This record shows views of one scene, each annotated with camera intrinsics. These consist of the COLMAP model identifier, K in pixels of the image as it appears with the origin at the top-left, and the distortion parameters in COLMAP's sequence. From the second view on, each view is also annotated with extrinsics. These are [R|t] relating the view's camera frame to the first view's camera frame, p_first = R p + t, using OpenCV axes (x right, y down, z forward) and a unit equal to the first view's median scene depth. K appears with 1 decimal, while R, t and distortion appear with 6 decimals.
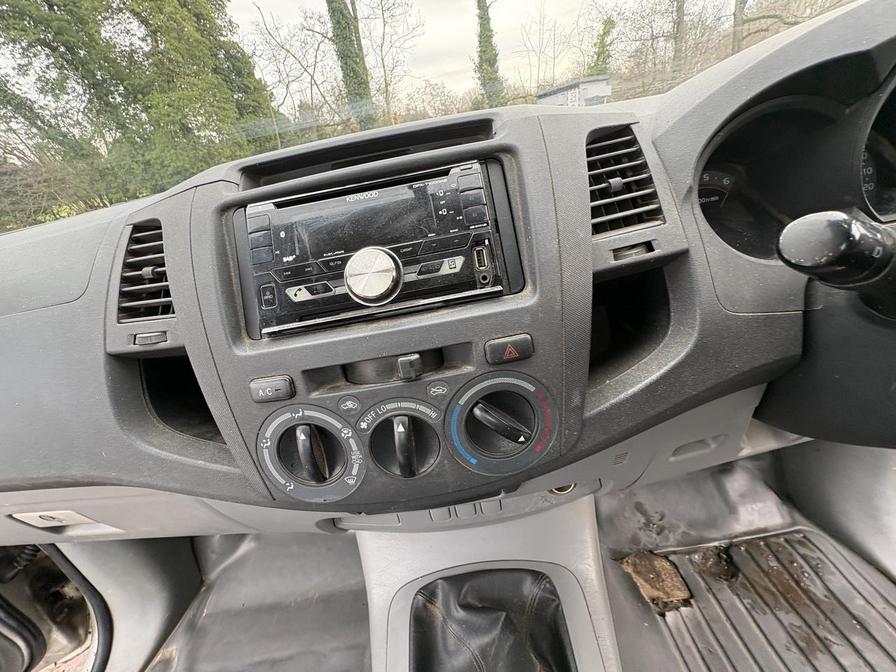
lens RADIAL K [[354.8, 0, 448.5], [0, 354.8, 338.9], [0, 0, 1]] dist [0.000382, -0.000178]
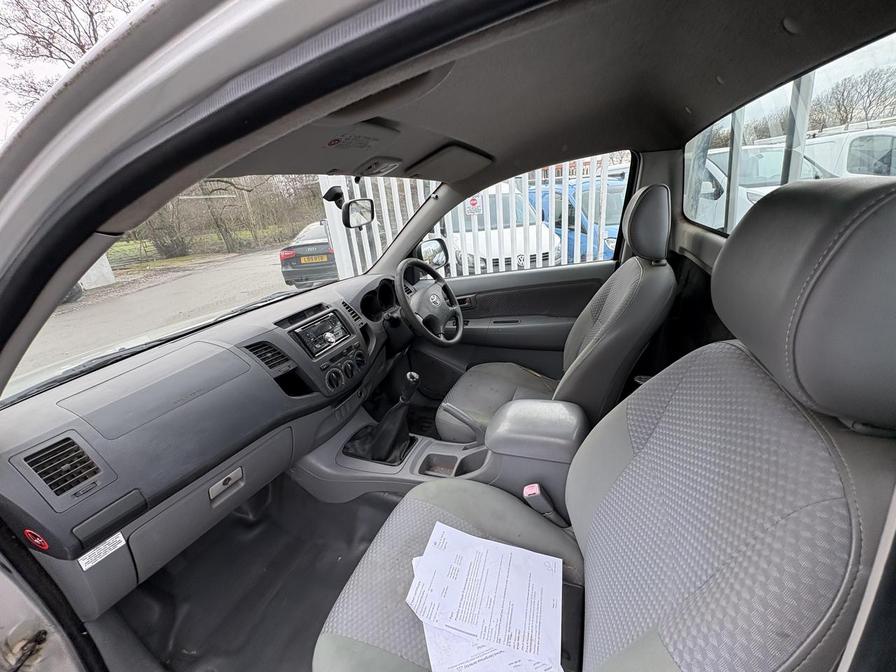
lens RADIAL K [[354.8, 0, 448.2], [0, 354.8, 335.3], [0, 0, 1]] dist [0.000382, -0.000178]
pose [[0.406488, -0.194817, 0.892644, -1.347299], [0.453319, 0.891269, -0.011913, 0.196732], [-0.793265, 0.409496, 0.450605, -0.844794]]
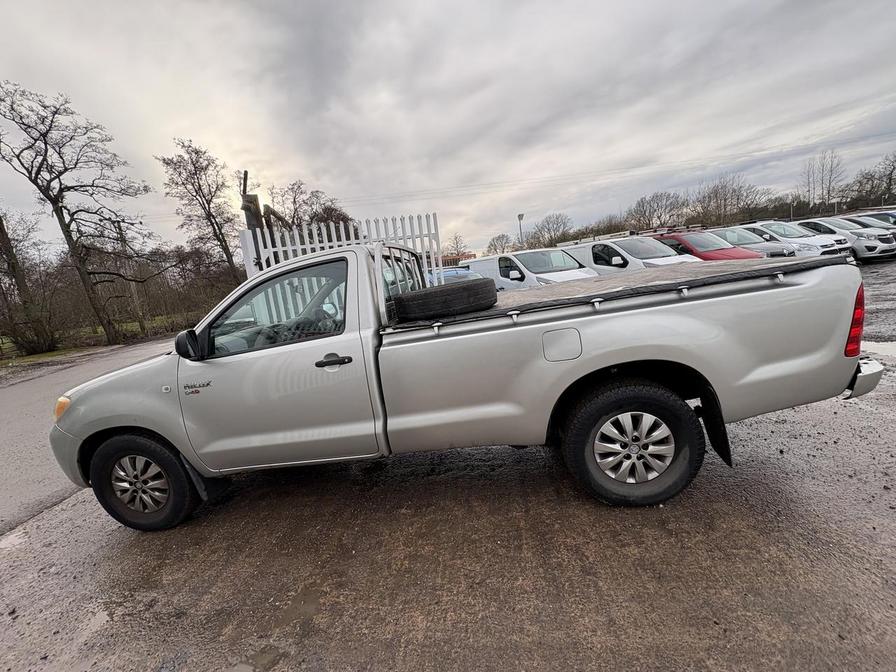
lens RADIAL K [[354.8, 0, 447.9], [0, 354.8, 334.9], [0, 0, 1]] dist [0.000382, -0.000178]
pose [[0.168506, -0.006651, 0.985678, -4.152459], [0.540043, 0.837162, -0.086674, 1.433520], [-0.824596, 0.546914, 0.144658, -1.965199]]
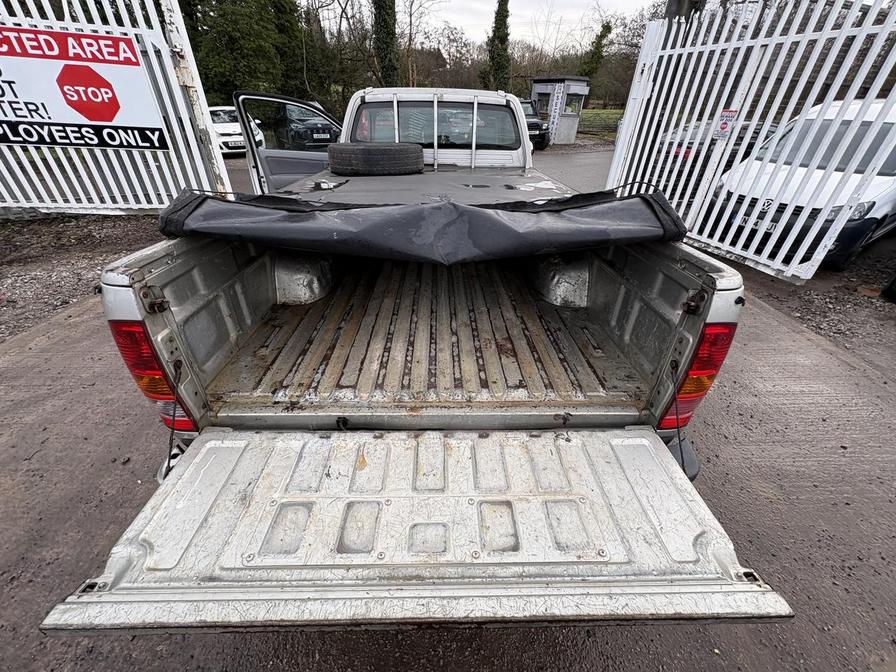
lens RADIAL K [[354.8, 0, 448.5], [0, 354.8, 335.3], [0, 0, 1]] dist [0.000382, -0.000178]
pose [[0.981433, 0.169082, 0.090555, 0.112469], [-0.177405, 0.979690, 0.093458, 2.206397], [-0.072914, -0.107788, 0.991496, -5.709244]]
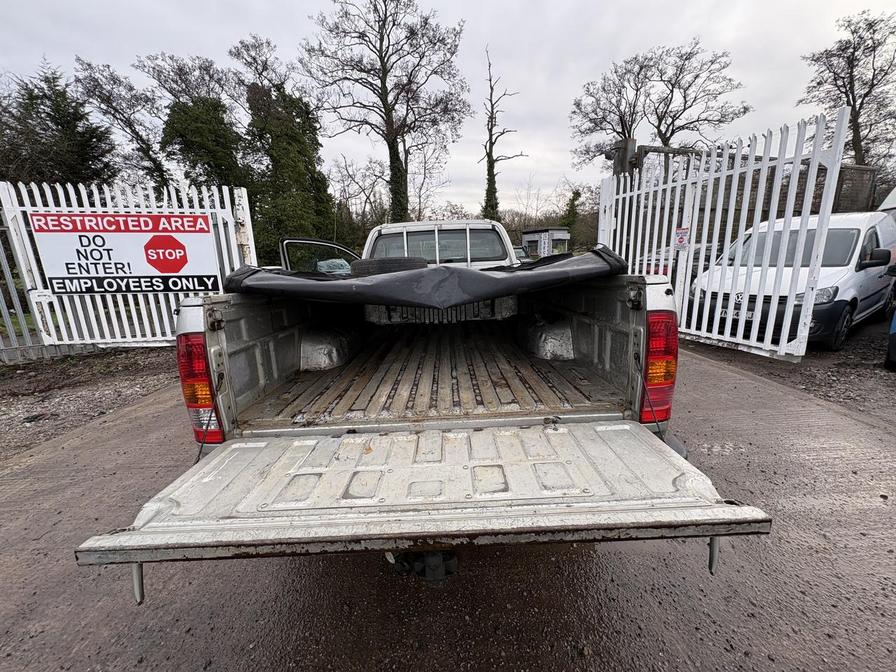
lens RADIAL K [[354.8, 0, 448.1], [0, 354.8, 335.4], [0, 0, 1]] dist [0.000382, -0.000178]
pose [[0.991255, 0.131872, -0.004931, 0.278807], [-0.128674, 0.957578, -0.257852, 2.766830], [-0.029281, 0.256232, 0.966172, -5.991556]]
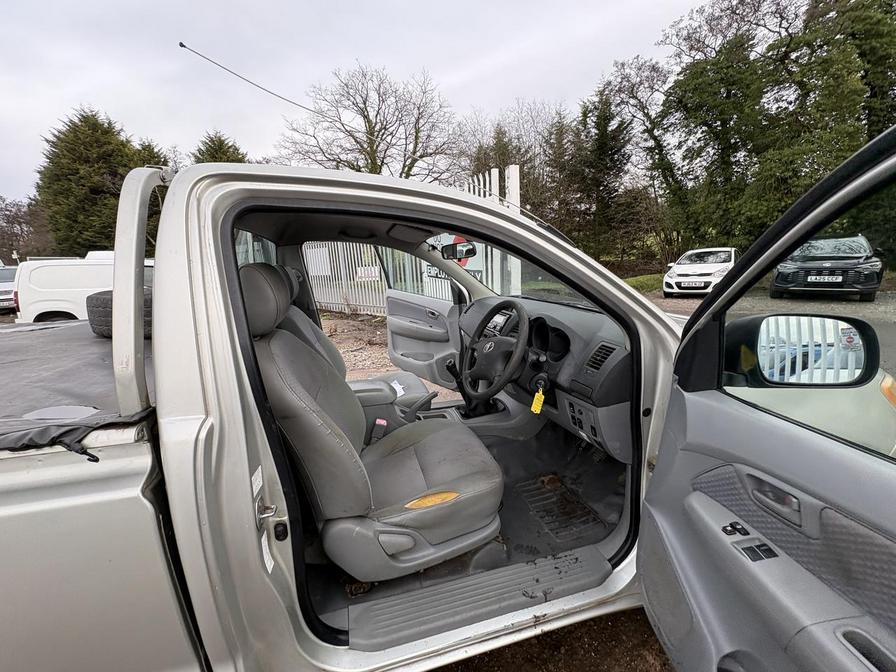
lens RADIAL K [[354.8, 0, 447.7], [0, 354.8, 333.0], [0, 0, 1]] dist [0.000382, -0.000178]
pose [[0.231621, 0.358160, -0.904474, 2.220870], [-0.443075, 0.866562, 0.229683, -0.458922], [0.866047, 0.347550, 0.359405, -0.849948]]
